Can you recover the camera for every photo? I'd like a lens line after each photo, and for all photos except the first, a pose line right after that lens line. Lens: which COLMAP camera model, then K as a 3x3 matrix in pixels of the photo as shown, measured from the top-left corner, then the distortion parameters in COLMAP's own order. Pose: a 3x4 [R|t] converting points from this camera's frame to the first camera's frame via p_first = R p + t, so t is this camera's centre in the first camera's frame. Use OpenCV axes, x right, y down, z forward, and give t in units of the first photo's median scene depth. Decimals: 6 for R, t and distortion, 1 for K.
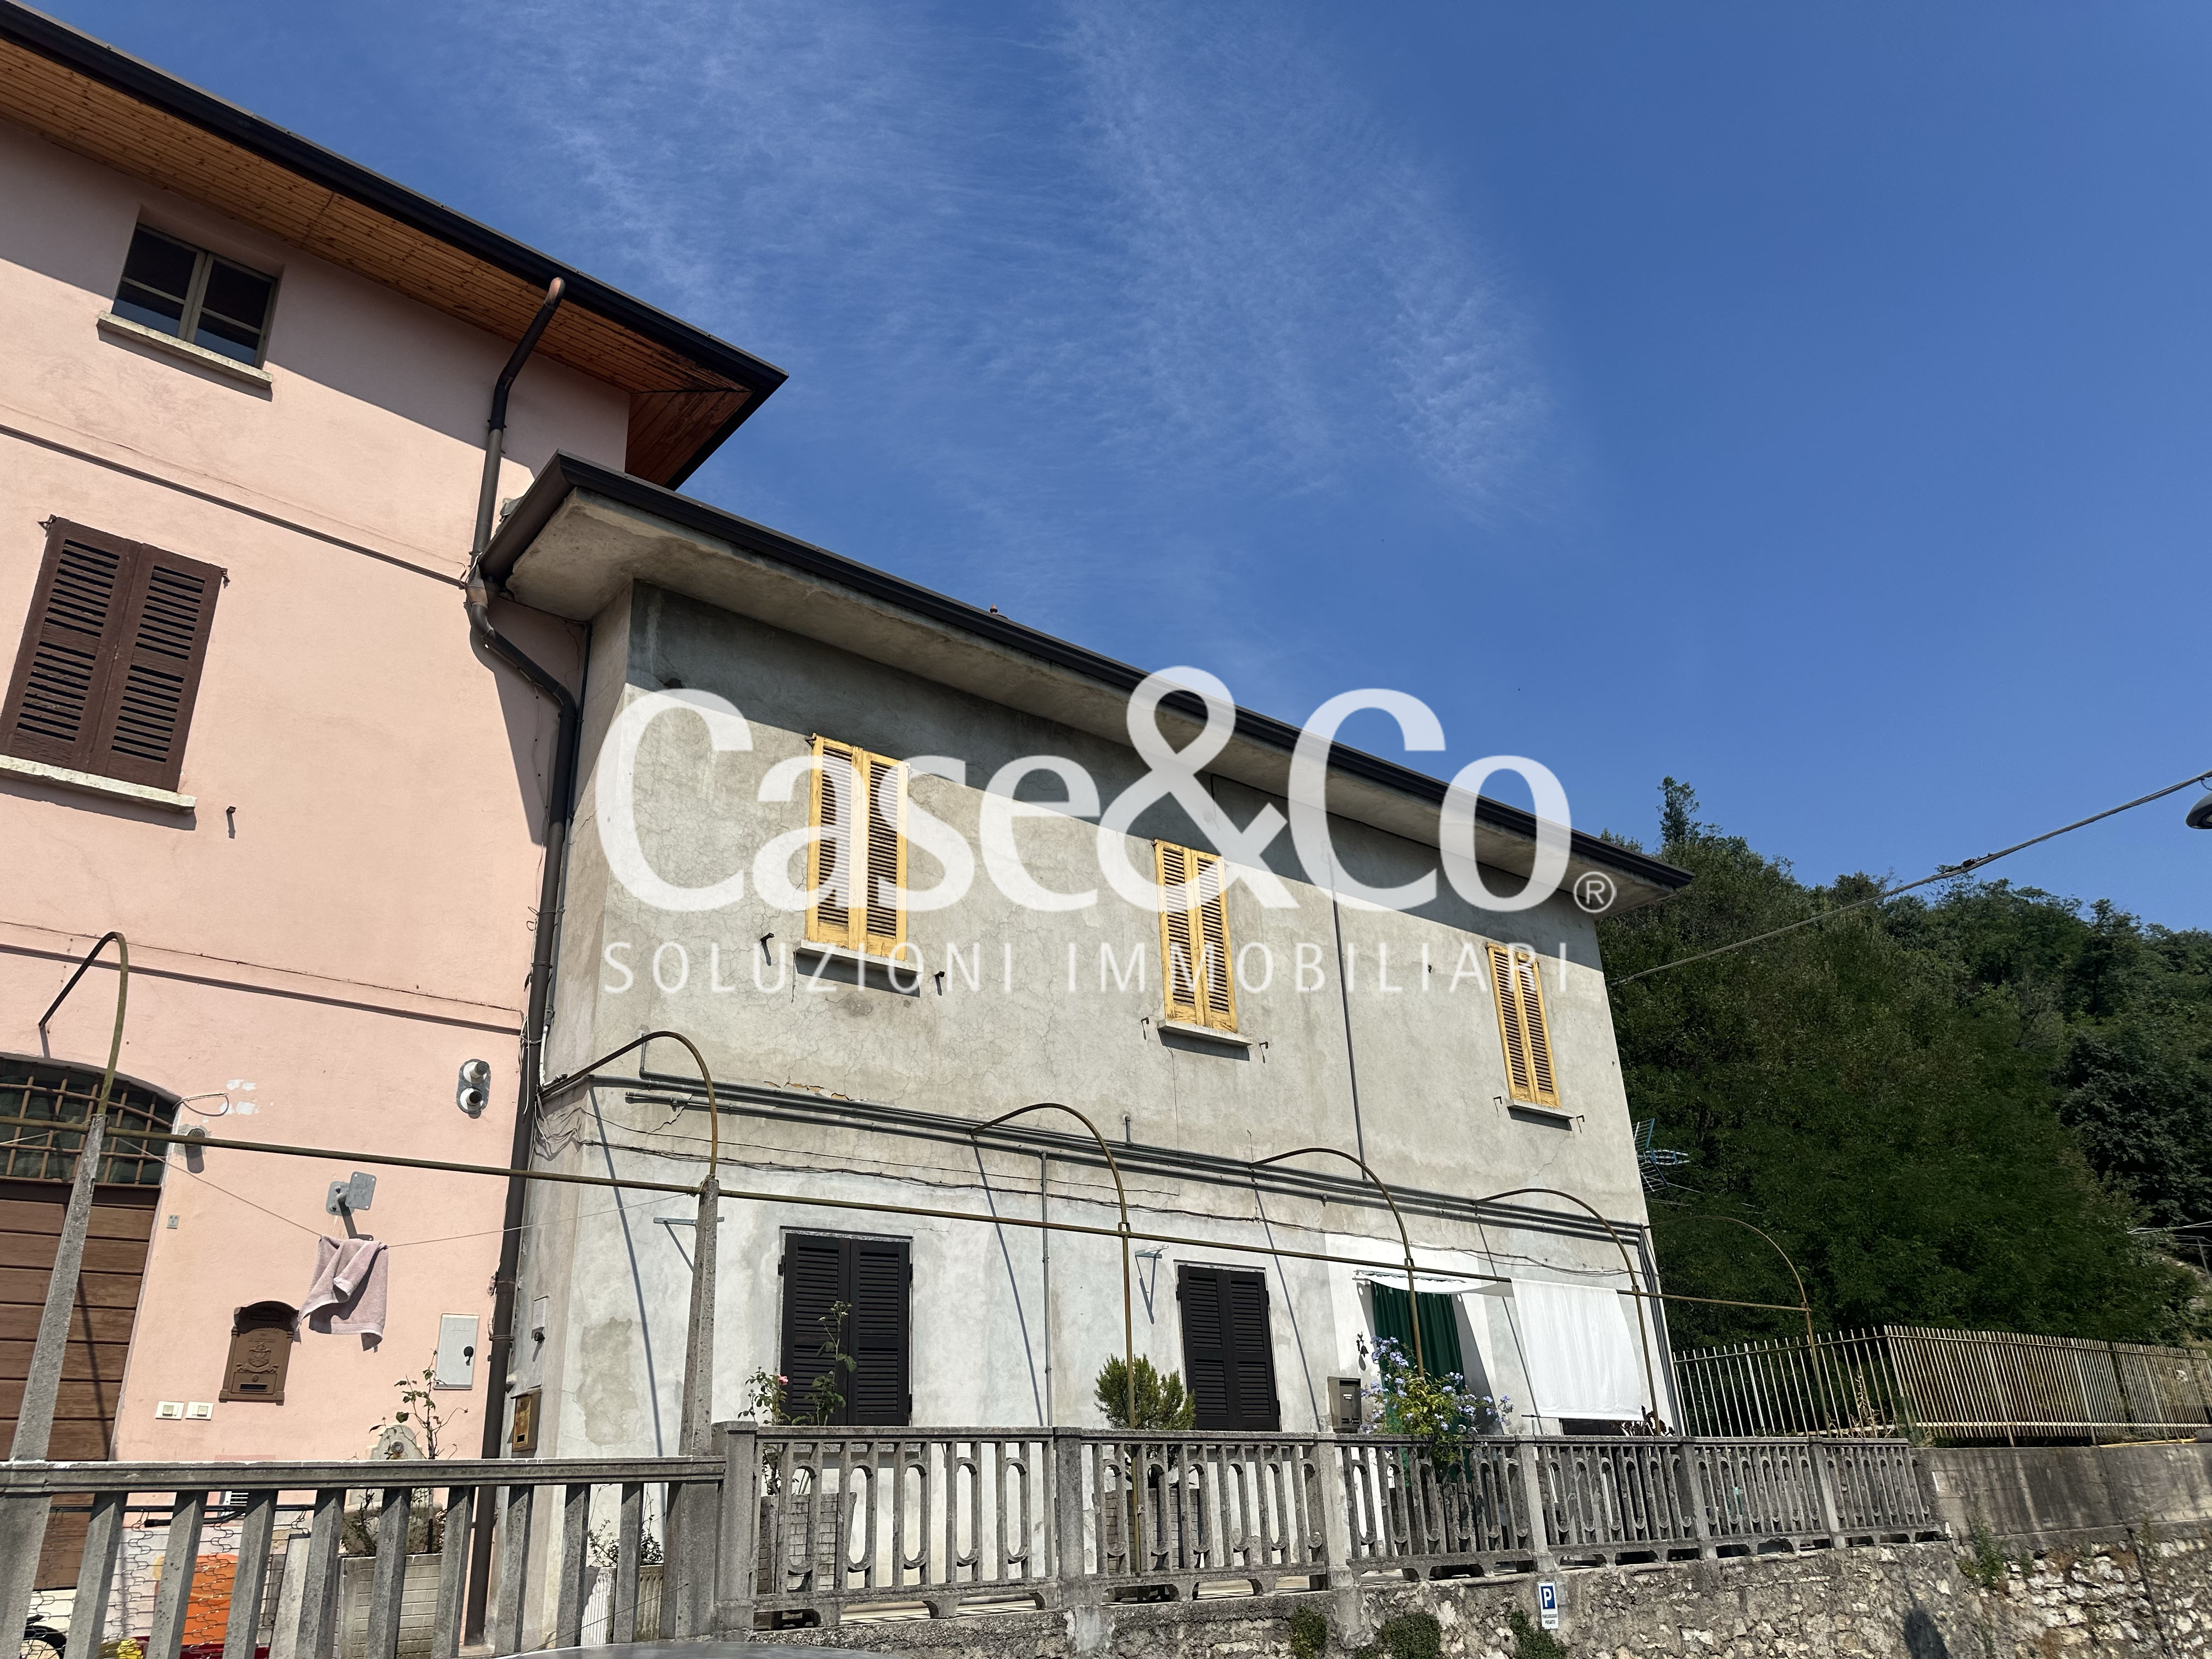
lens RADIAL K [[1533.9, 0, 1031.0], [0, 1533.9, 827.1], [0, 0, 1]] dist [0.003818, -0.010385]
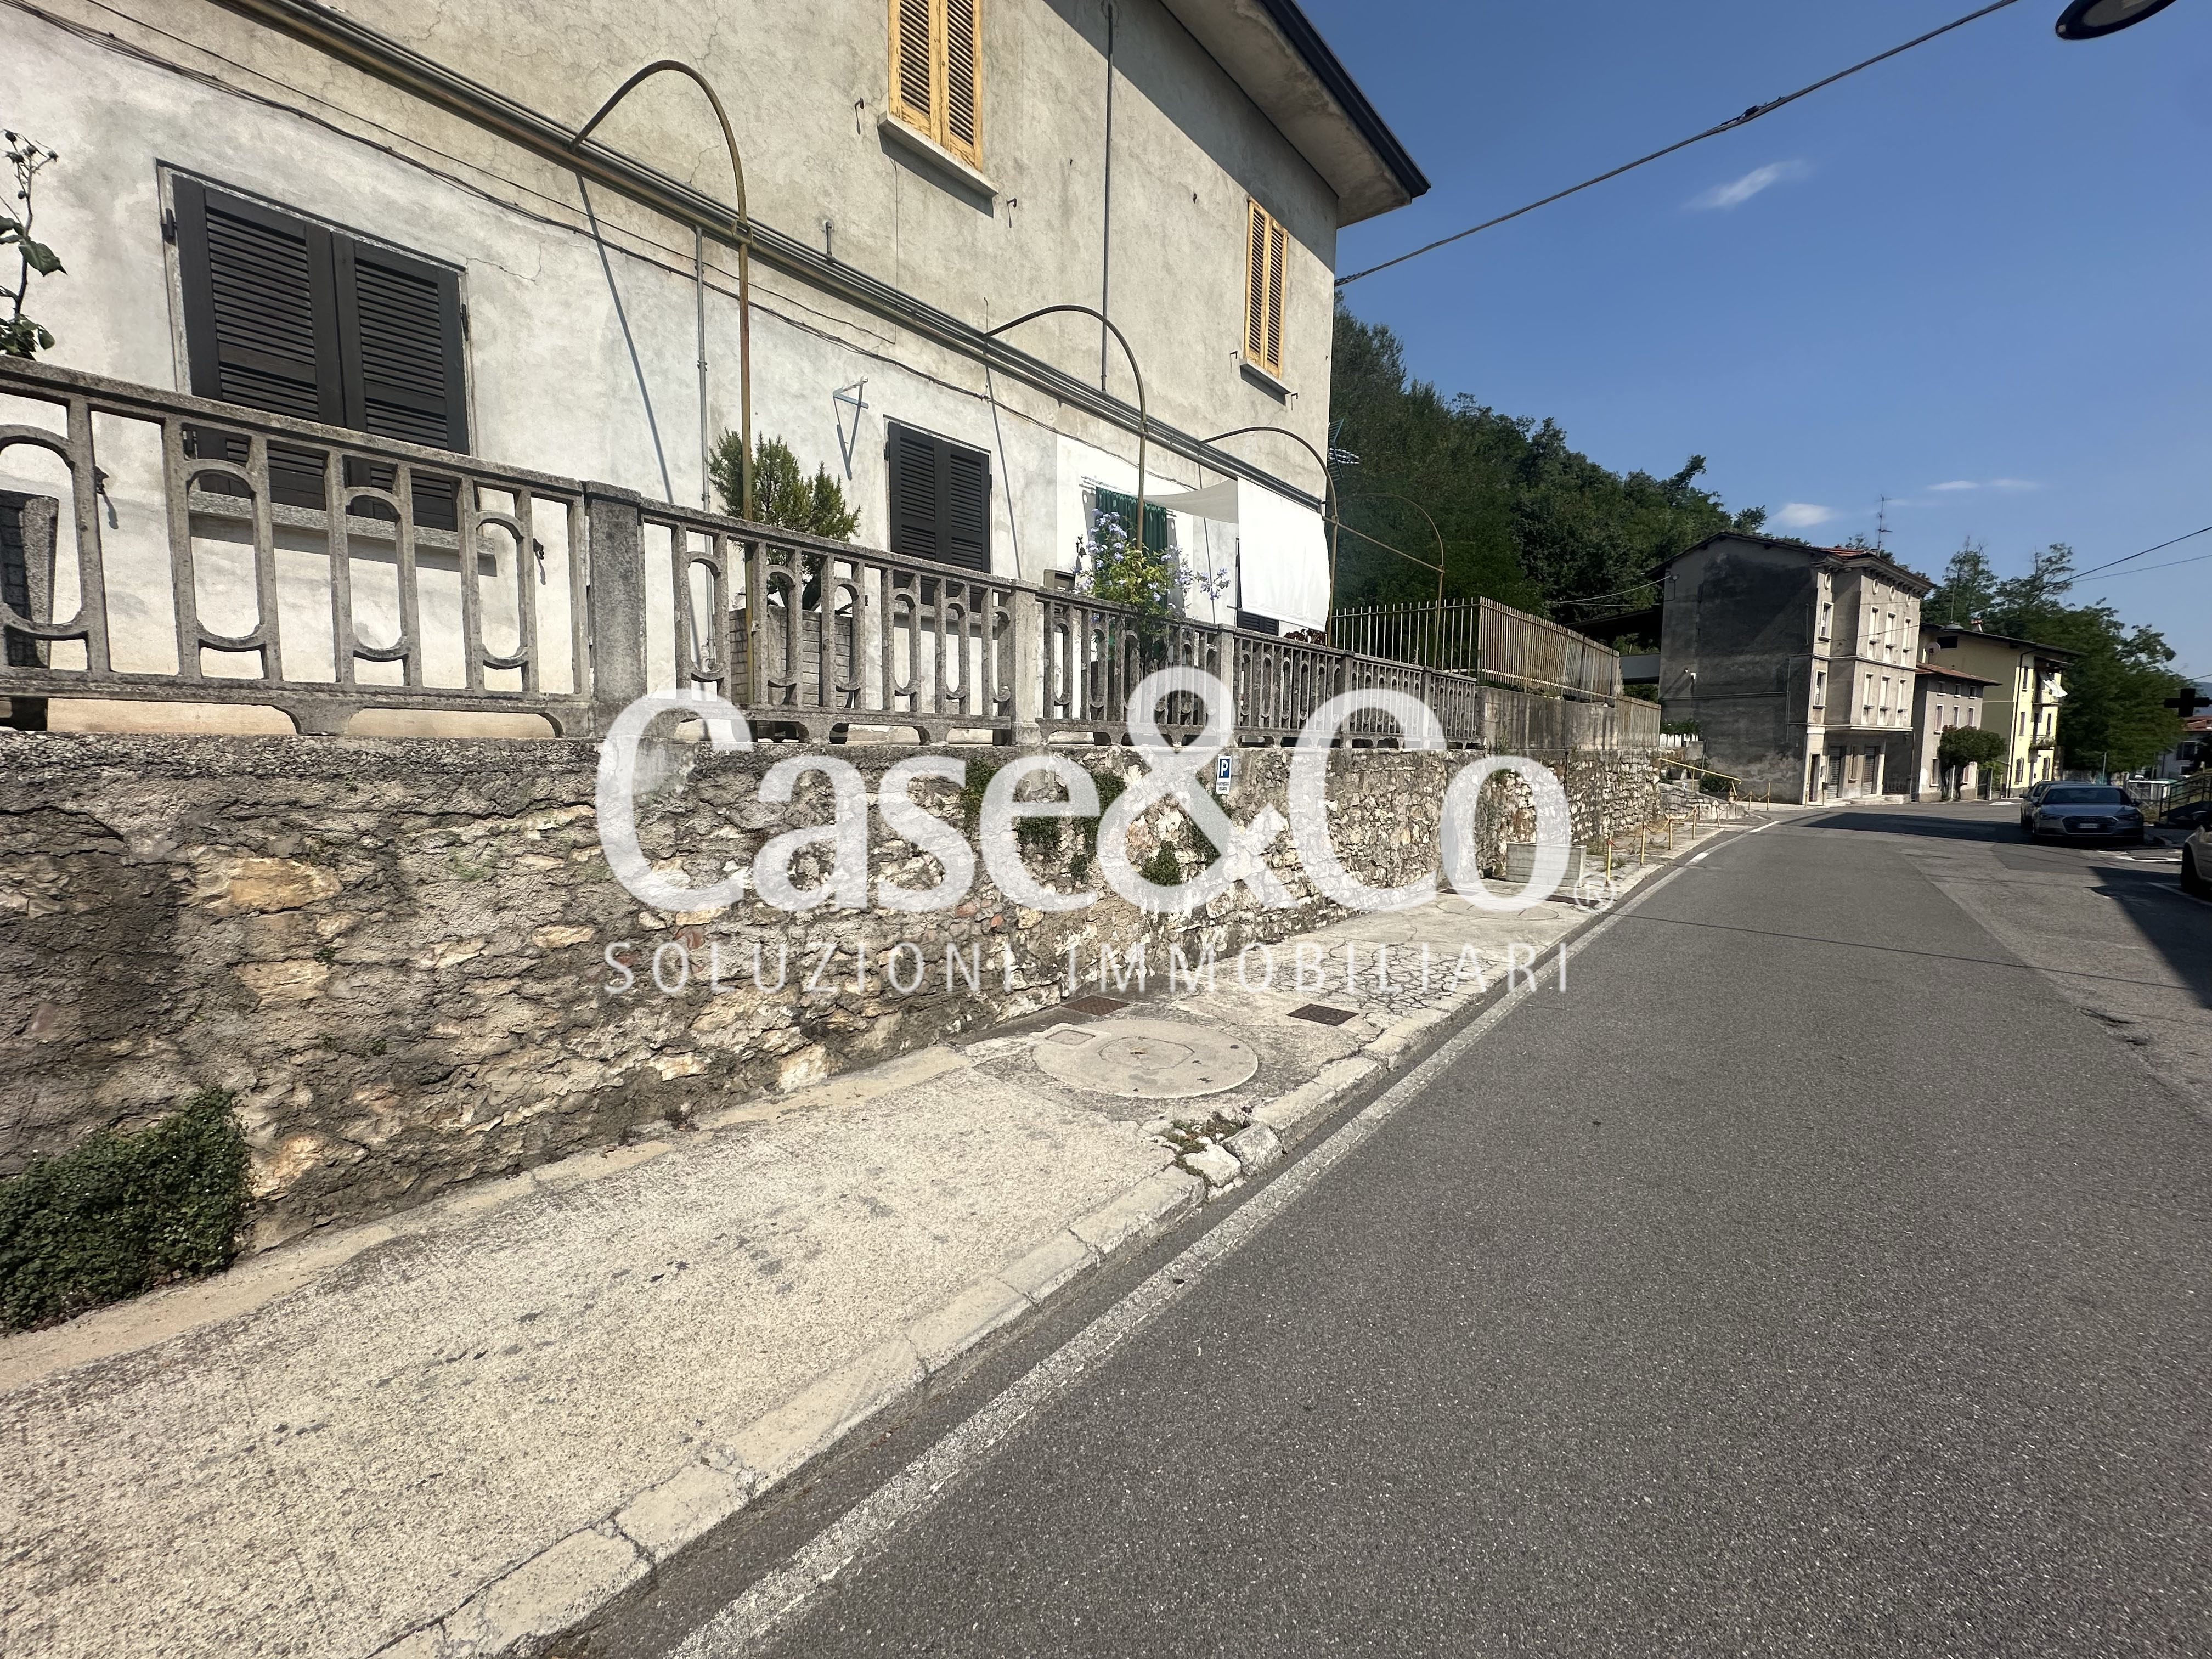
lens RADIAL K [[892.0, 0, 1108.3], [0, 892.0, 830.6], [0, 0, 1]] dist [-0.001943, 0.000839]
pose [[0.972154, 0.015195, 0.233852, 0.107904], [-0.127840, 0.870720, 0.474873, 0.241744], [-0.196404, -0.491545, 0.848416, 0.442321]]
